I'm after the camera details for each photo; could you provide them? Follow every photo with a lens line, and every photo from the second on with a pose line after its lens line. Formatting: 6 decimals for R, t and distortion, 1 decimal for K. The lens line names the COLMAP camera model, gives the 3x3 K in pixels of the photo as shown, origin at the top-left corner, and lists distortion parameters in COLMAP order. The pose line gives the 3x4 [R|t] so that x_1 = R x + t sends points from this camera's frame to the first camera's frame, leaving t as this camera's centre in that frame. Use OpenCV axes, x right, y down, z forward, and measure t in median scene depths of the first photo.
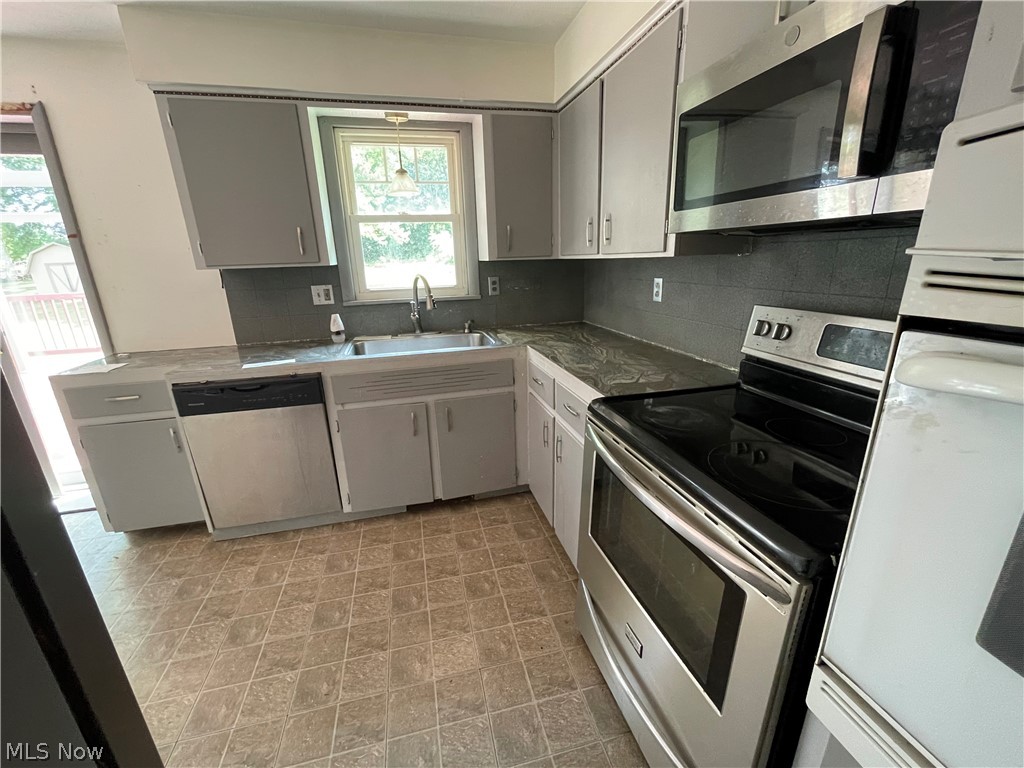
lens RADIAL K [[427.6, 0, 510.7], [0, 427.6, 387.8], [0, 0, 1]] dist [0.002399, 0.000085]
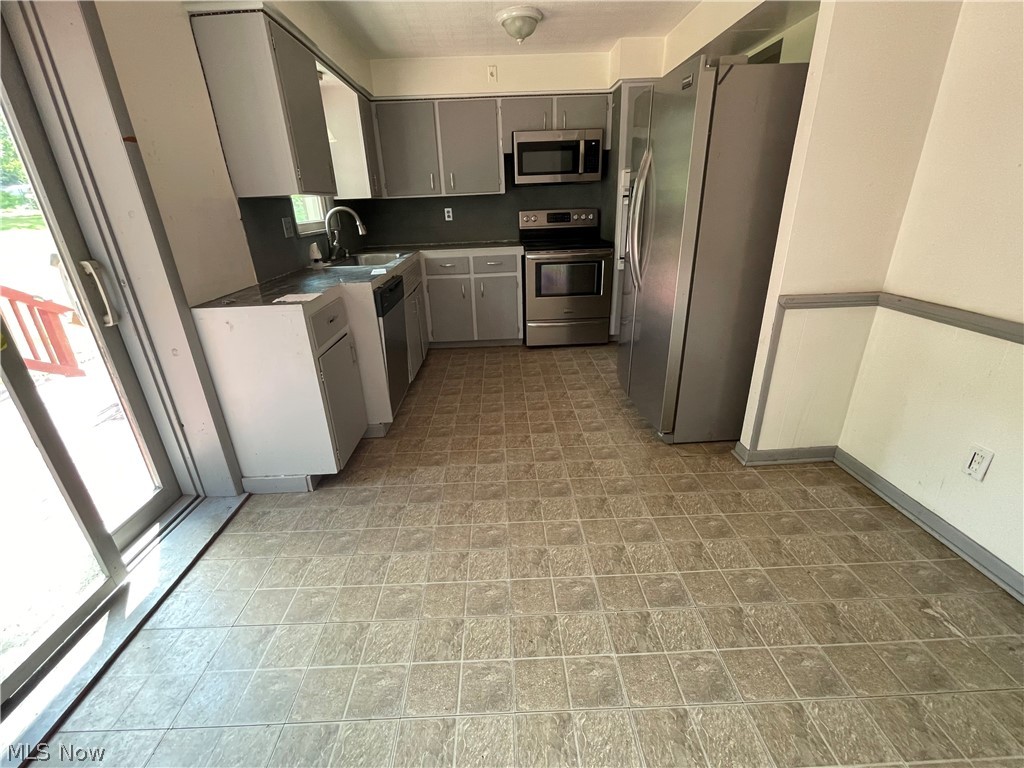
lens RADIAL K [[427.6, 0, 511.9], [0, 427.6, 379.2], [0, 0, 1]] dist [0.002399, 0.000085]
pose [[0.207213, -0.354134, 0.911950, -1.664687], [0.319569, 0.905547, 0.279035, 0.004963], [-0.924629, 0.233611, 0.300811, 0.300629]]
